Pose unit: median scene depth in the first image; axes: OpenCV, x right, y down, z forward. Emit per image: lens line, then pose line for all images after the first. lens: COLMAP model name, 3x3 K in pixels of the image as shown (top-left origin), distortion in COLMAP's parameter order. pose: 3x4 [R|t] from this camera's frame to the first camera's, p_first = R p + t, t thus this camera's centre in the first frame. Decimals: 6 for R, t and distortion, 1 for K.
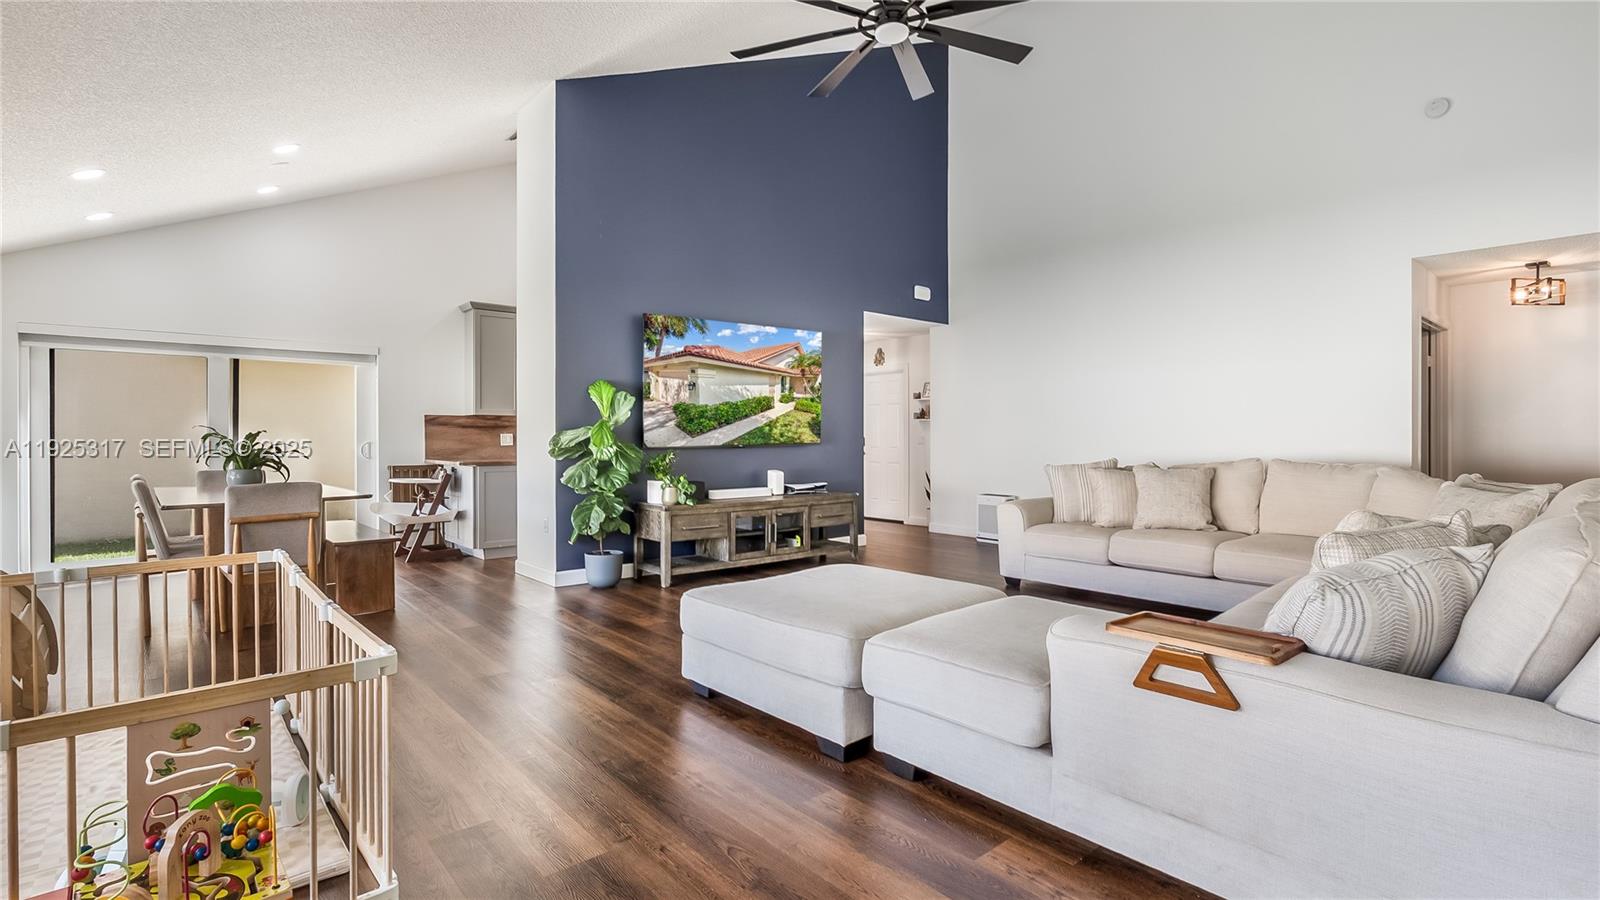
lens RADIAL K [[750.7, 0, 811.5], [0, 750.7, 447.1], [0, 0, 1]] dist [-0.003034, -0.000321]
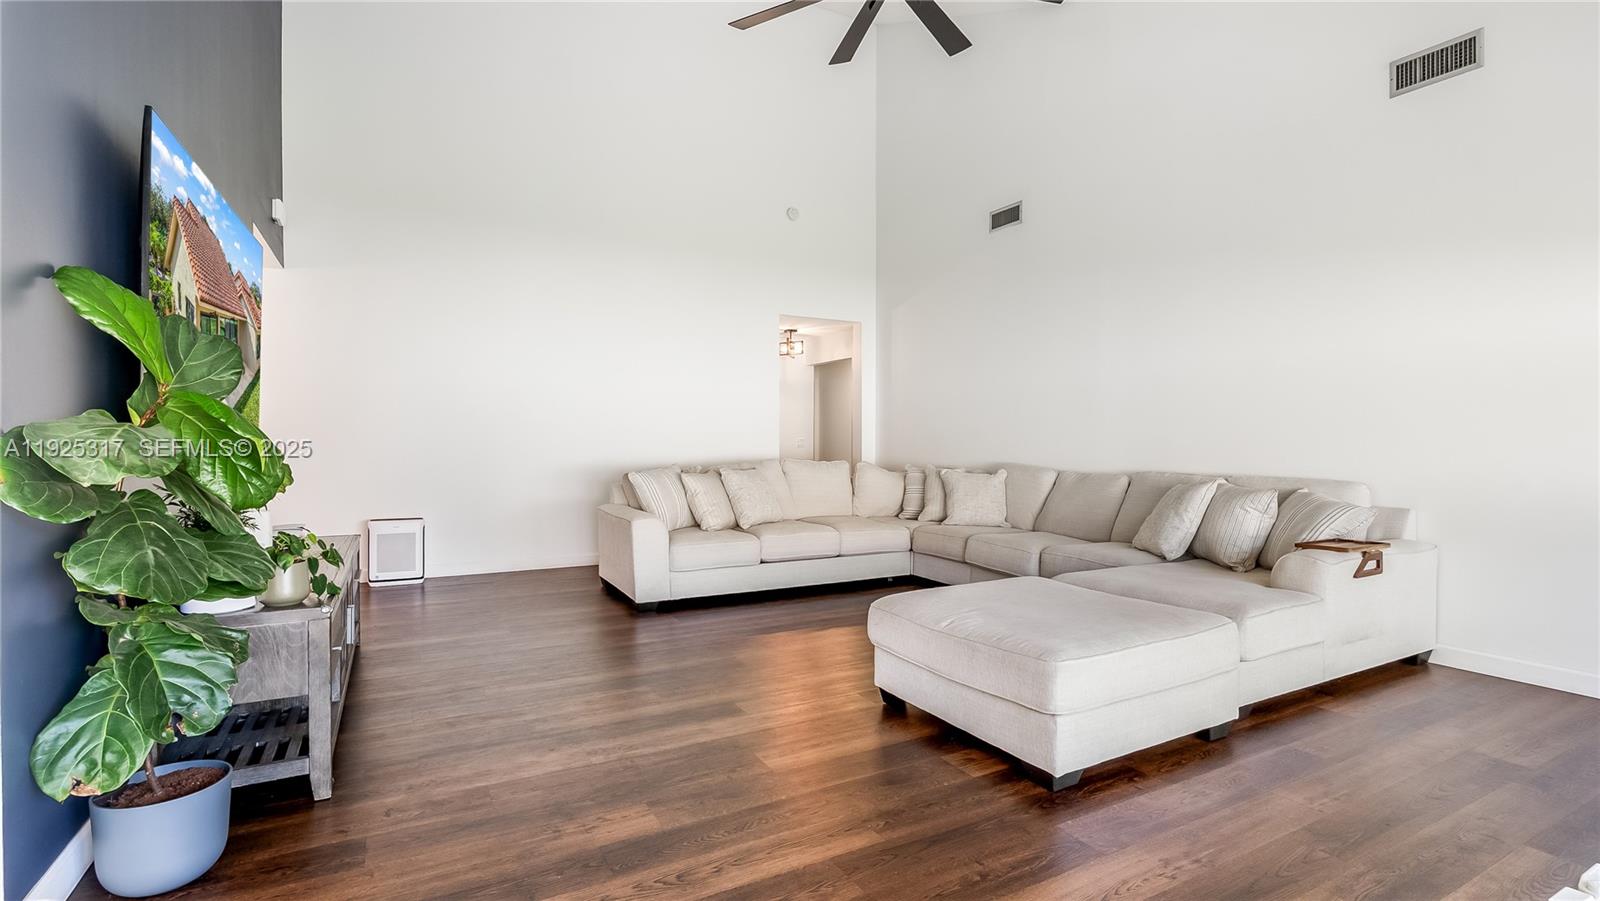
lens RADIAL K [[750.7, 0, 811.5], [0, 750.7, 447.6], [0, 0, 1]] dist [-0.003034, -0.000321]
pose [[0.193308, -0.004603, 0.981127, -0.592766], [0.006296, 0.999974, 0.003451, -0.006534], [-0.981118, 0.005511, 0.193332, 0.708265]]
